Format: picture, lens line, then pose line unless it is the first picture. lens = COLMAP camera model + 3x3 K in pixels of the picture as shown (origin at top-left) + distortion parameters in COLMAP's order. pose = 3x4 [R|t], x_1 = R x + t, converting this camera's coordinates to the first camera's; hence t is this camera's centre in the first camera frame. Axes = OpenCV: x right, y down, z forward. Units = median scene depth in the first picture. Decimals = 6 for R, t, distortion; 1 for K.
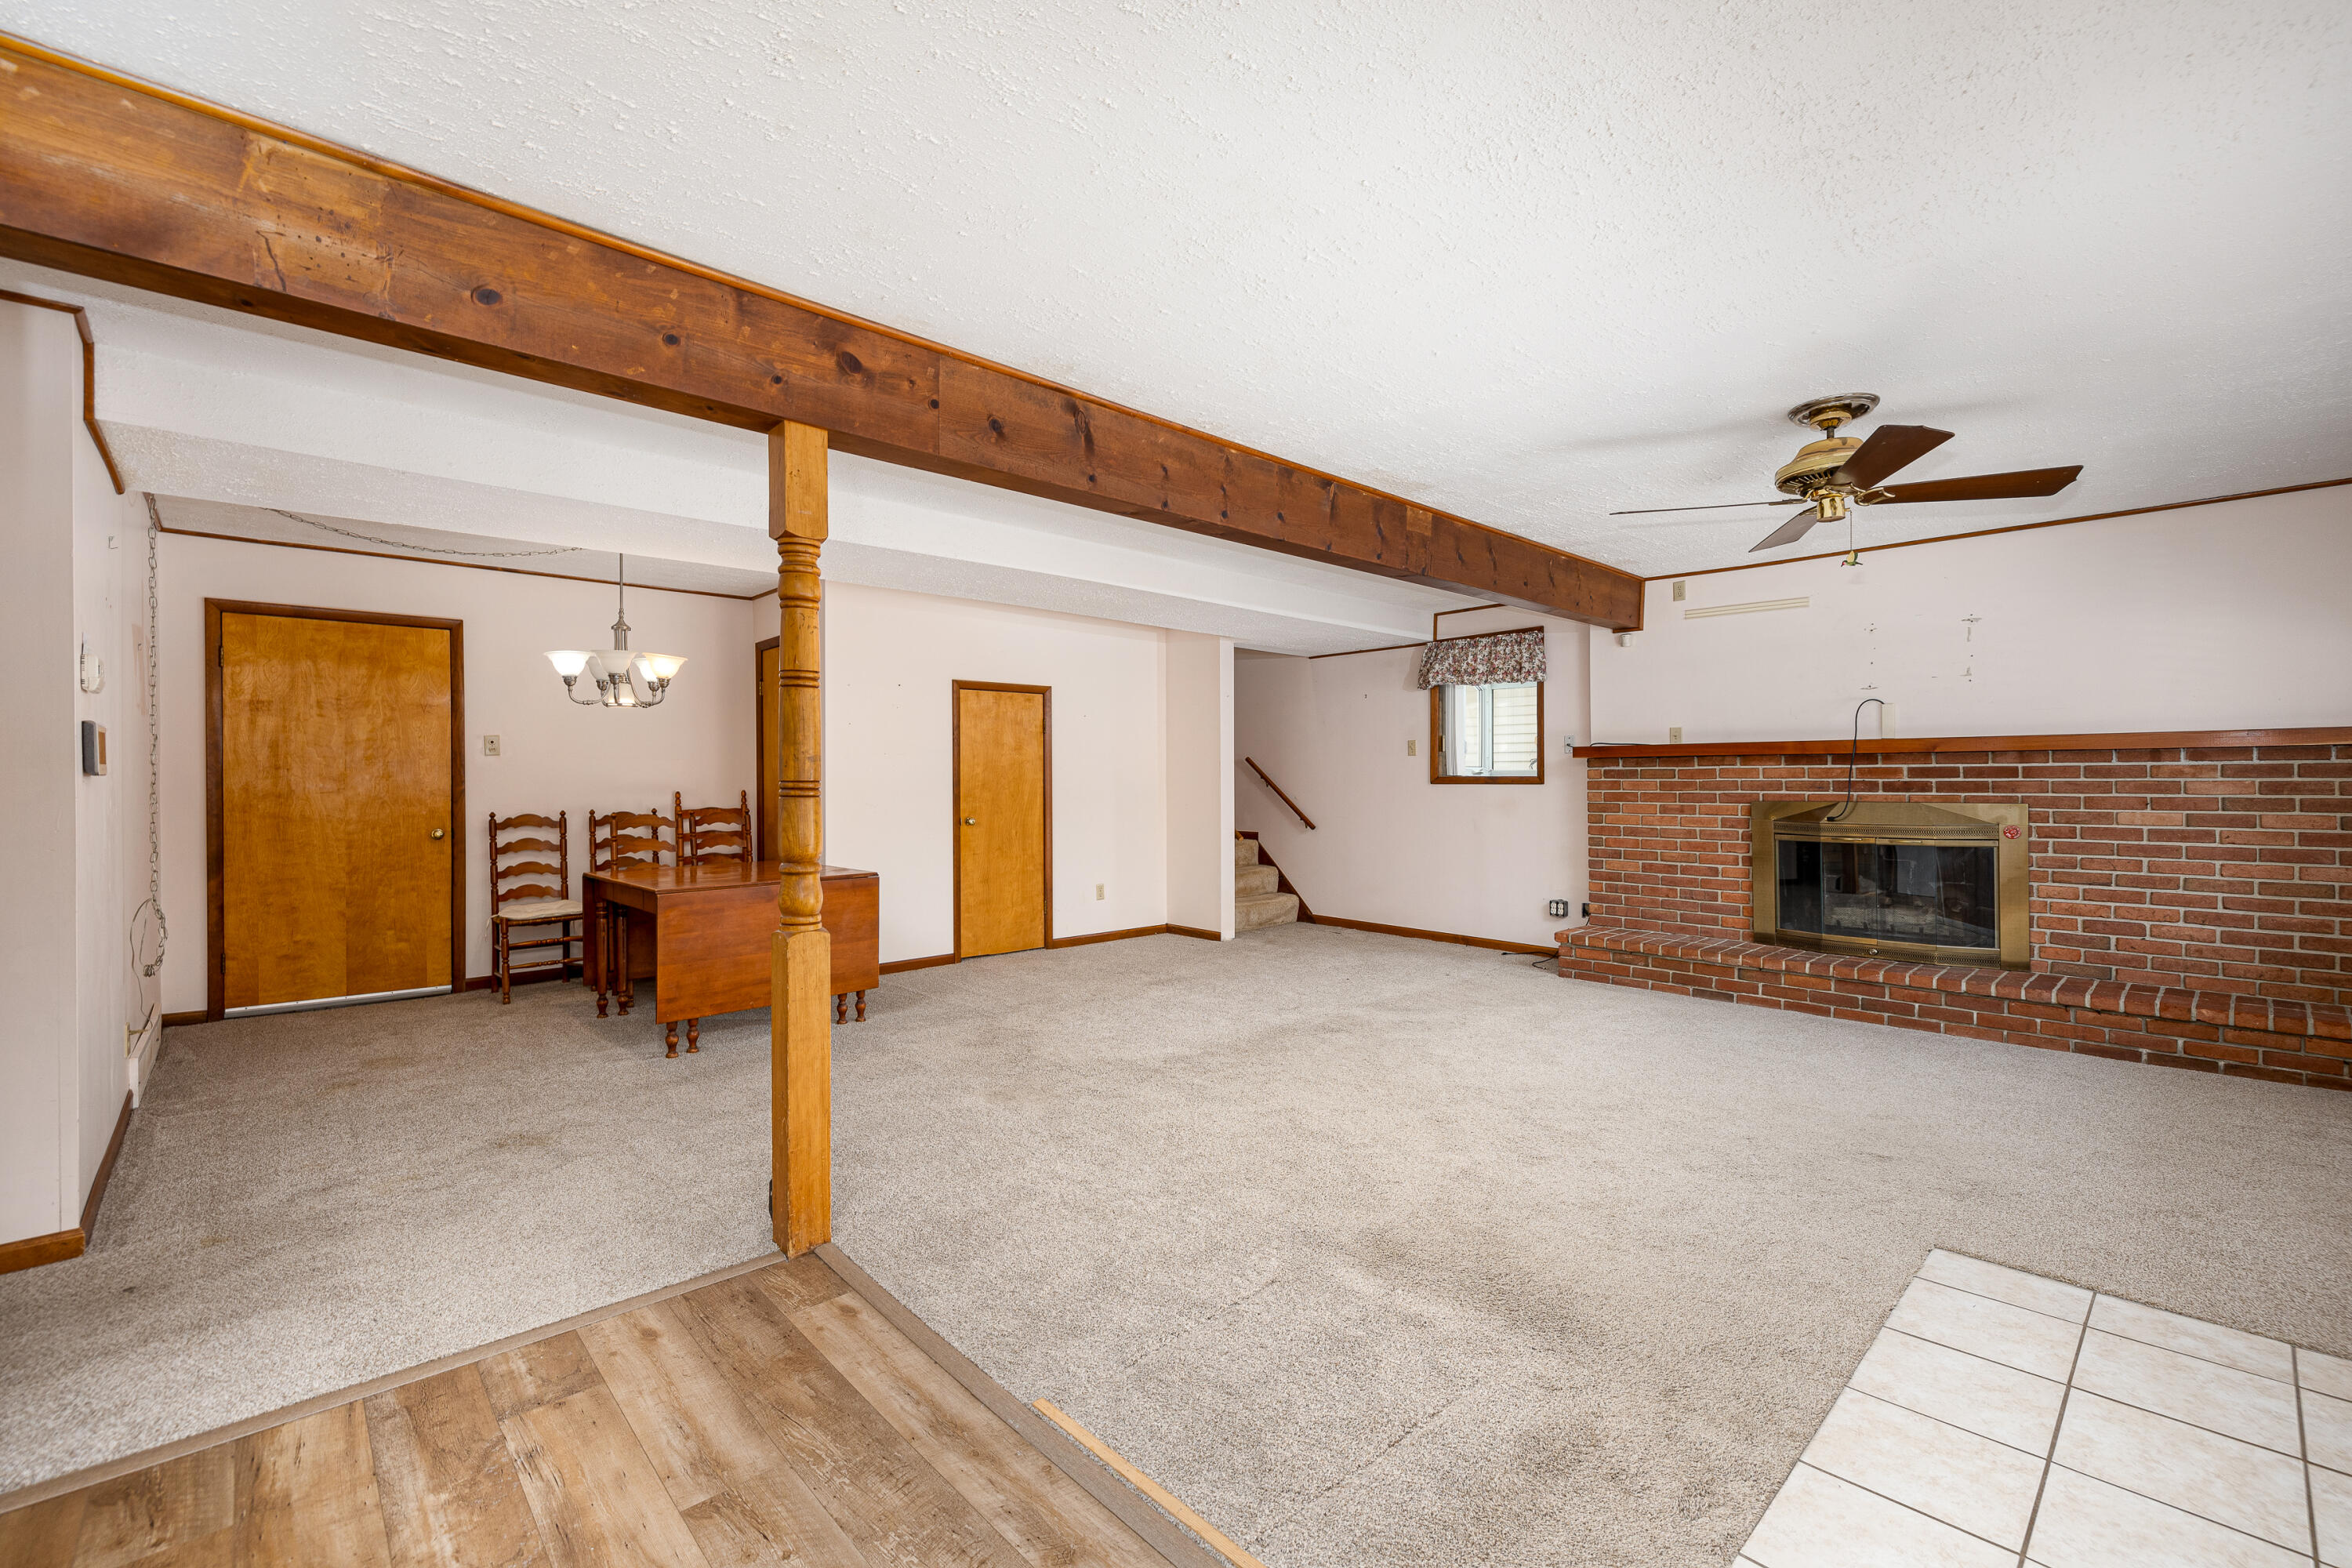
lens RADIAL K [[994.0, 0, 1166.4], [0, 994.0, 778.4], [0, 0, 1]] dist [0.000005, 0.000209]
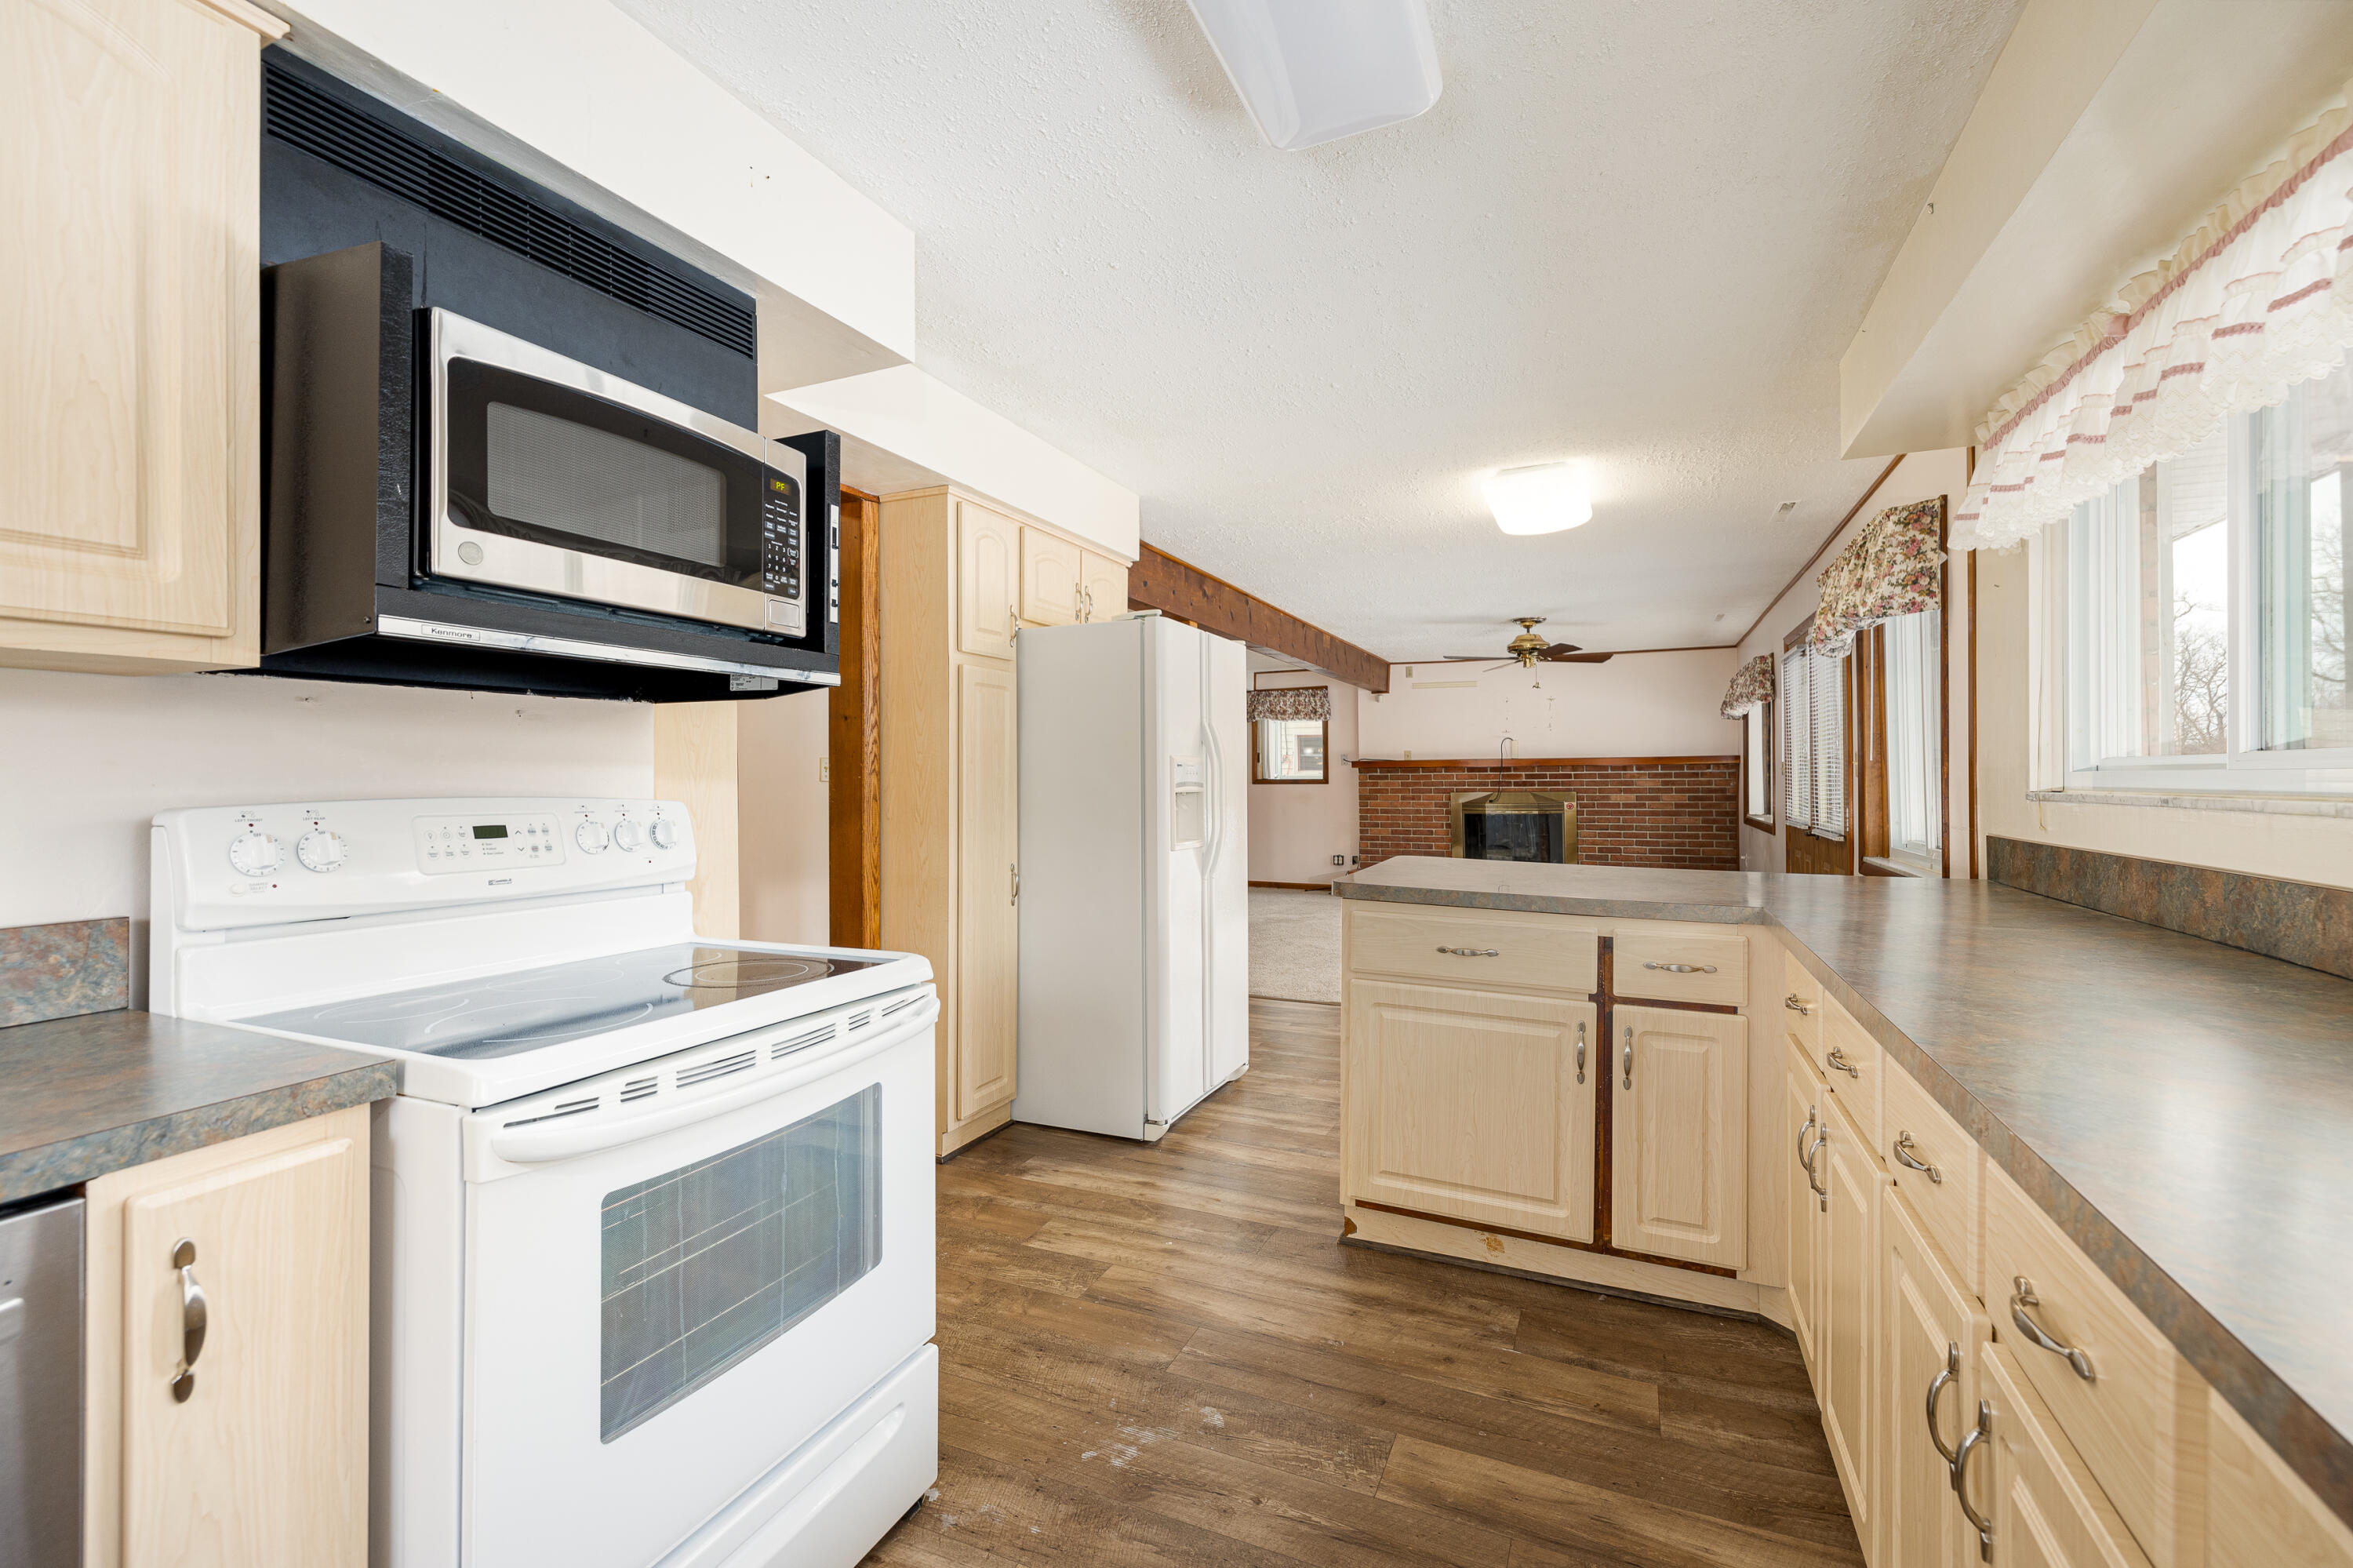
lens RADIAL K [[994.5, 0, 1166.9], [0, 994.5, 778.4], [0, 0, 1]] dist [0.000005, 0.000209]
pose [[0.926354, 0.000939, 0.376652, -0.548929], [0.001545, 0.999979, -0.006293, 0.007991], [-0.376650, 0.006412, 0.926334, -0.463514]]
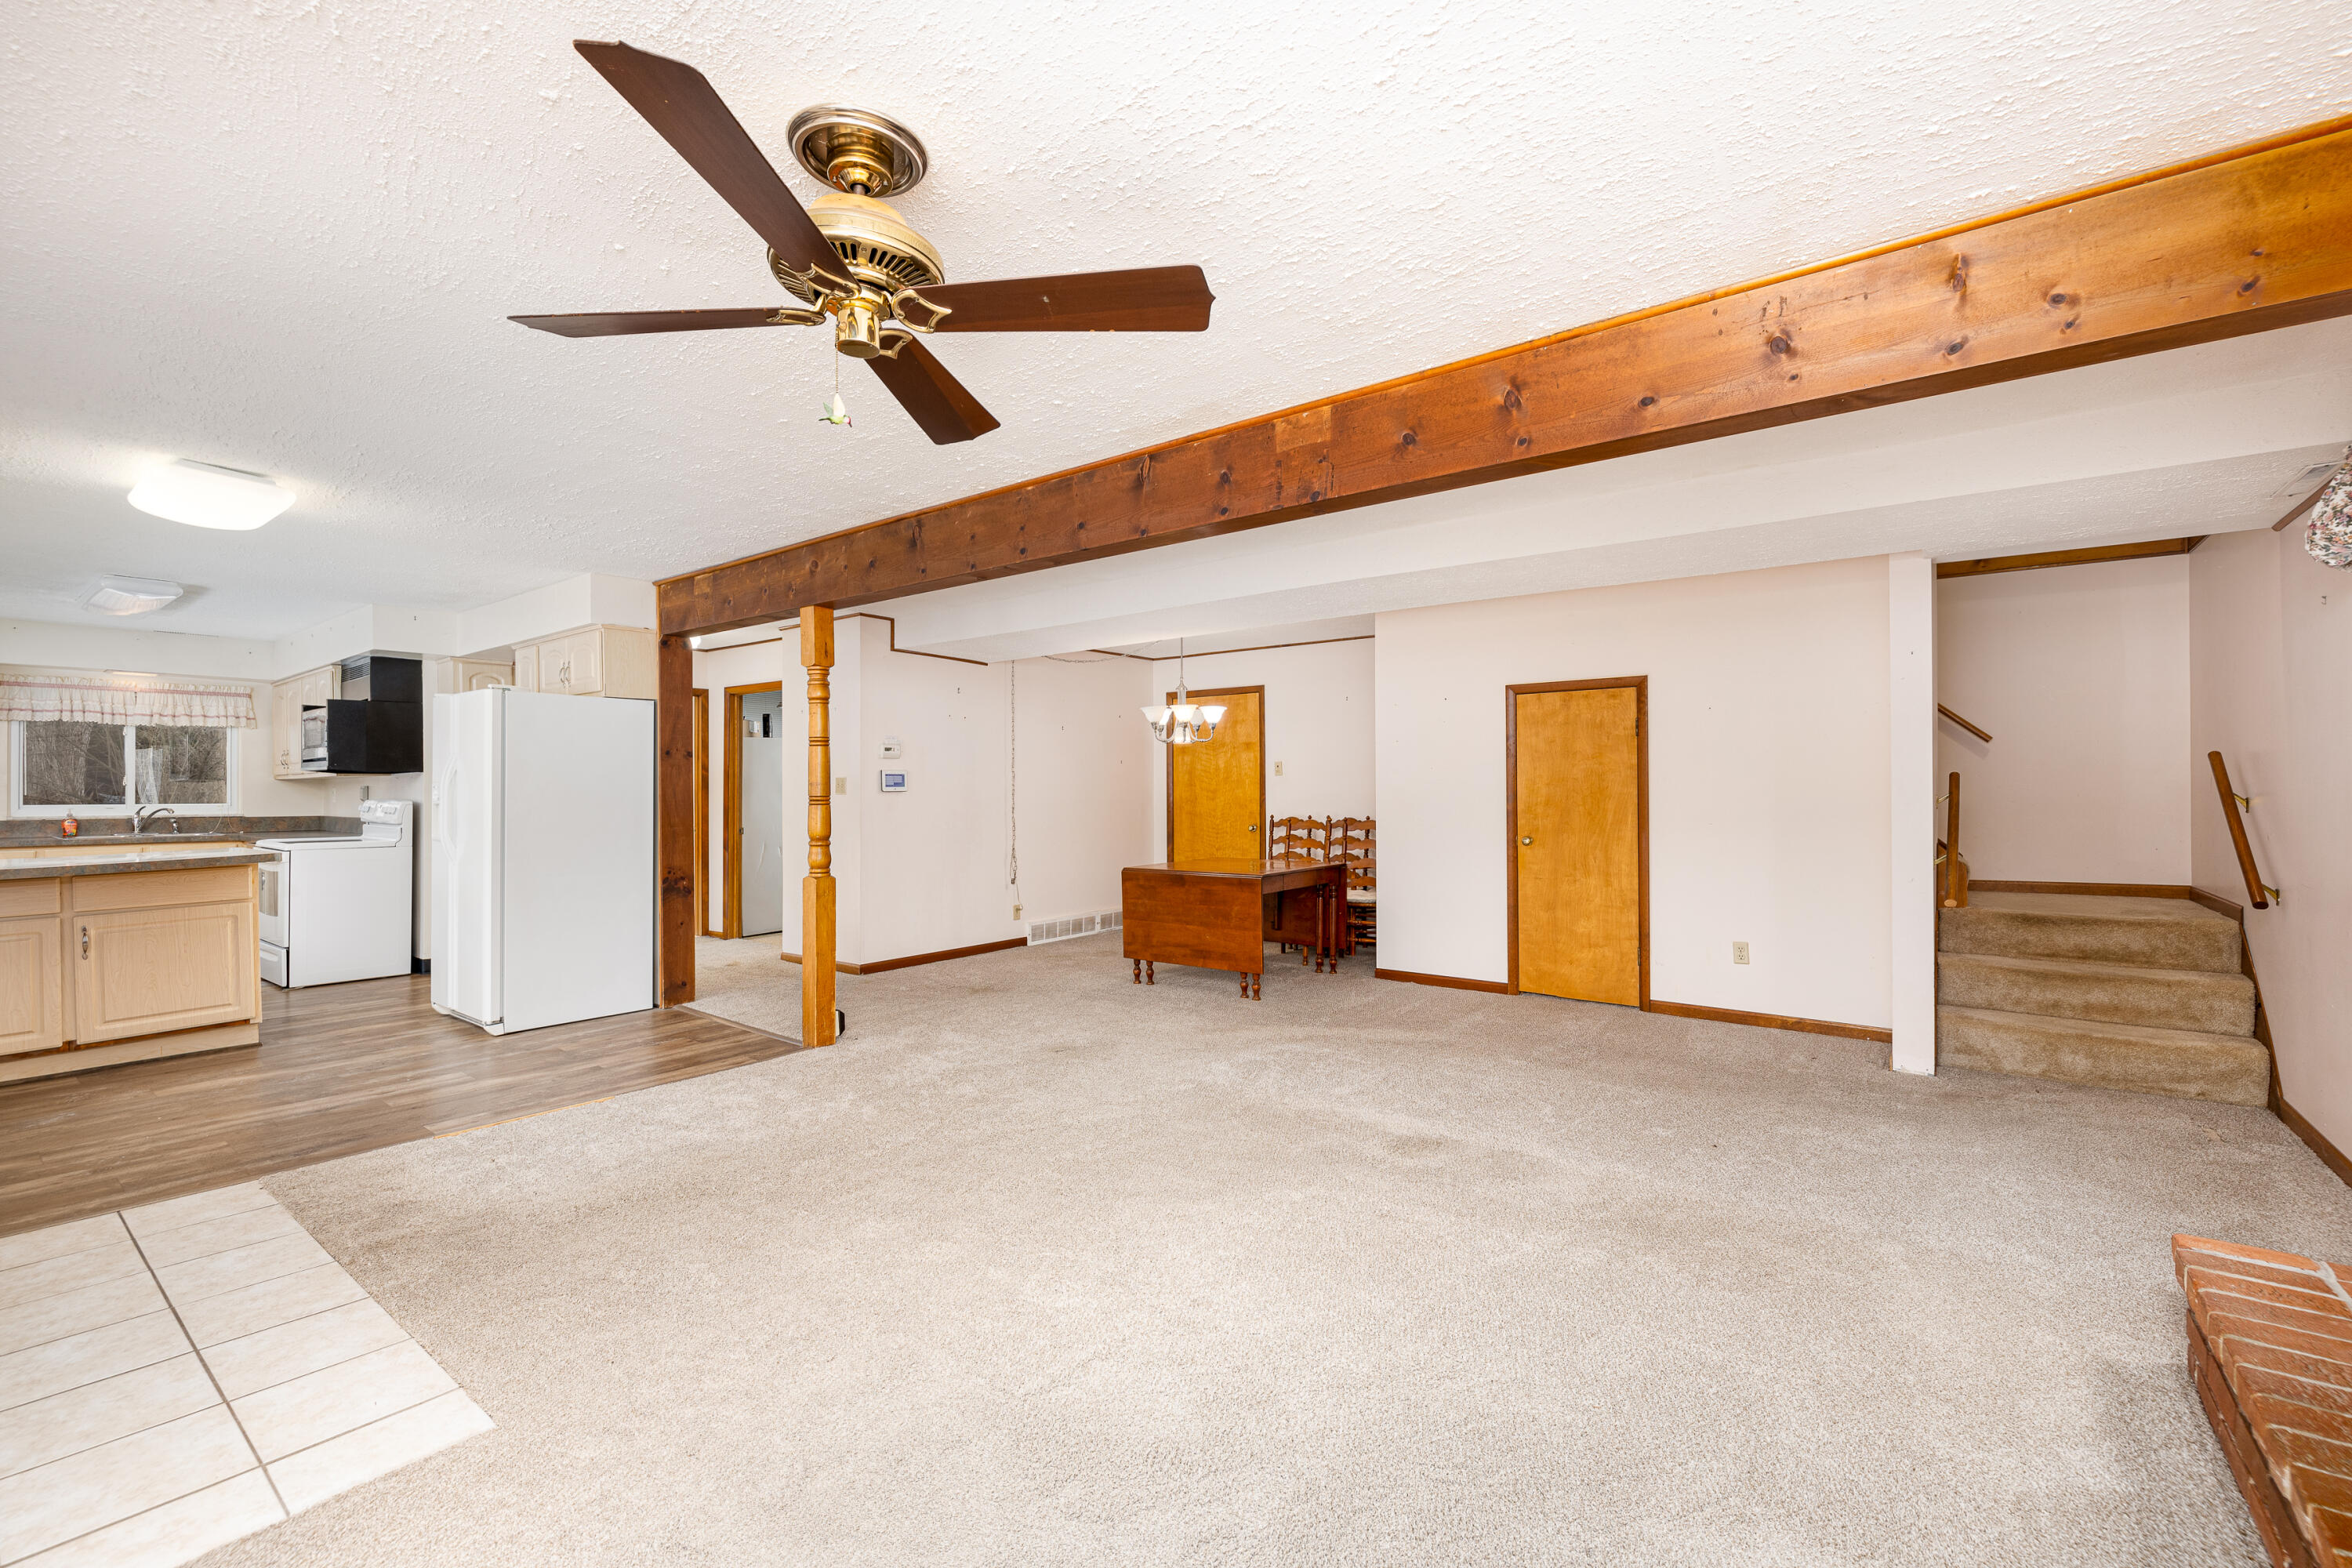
lens RADIAL K [[979.9, 0, 1176.0], [0, 979.9, 784.0], [0, 0, 1]] dist [-0.001836, 0.000094]
pose [[0.170622, -0.003428, -0.985331, 0.702875], [0.000289, 0.999994, -0.003429, -0.005692], [0.985337, 0.000301, 0.170622, 0.609183]]
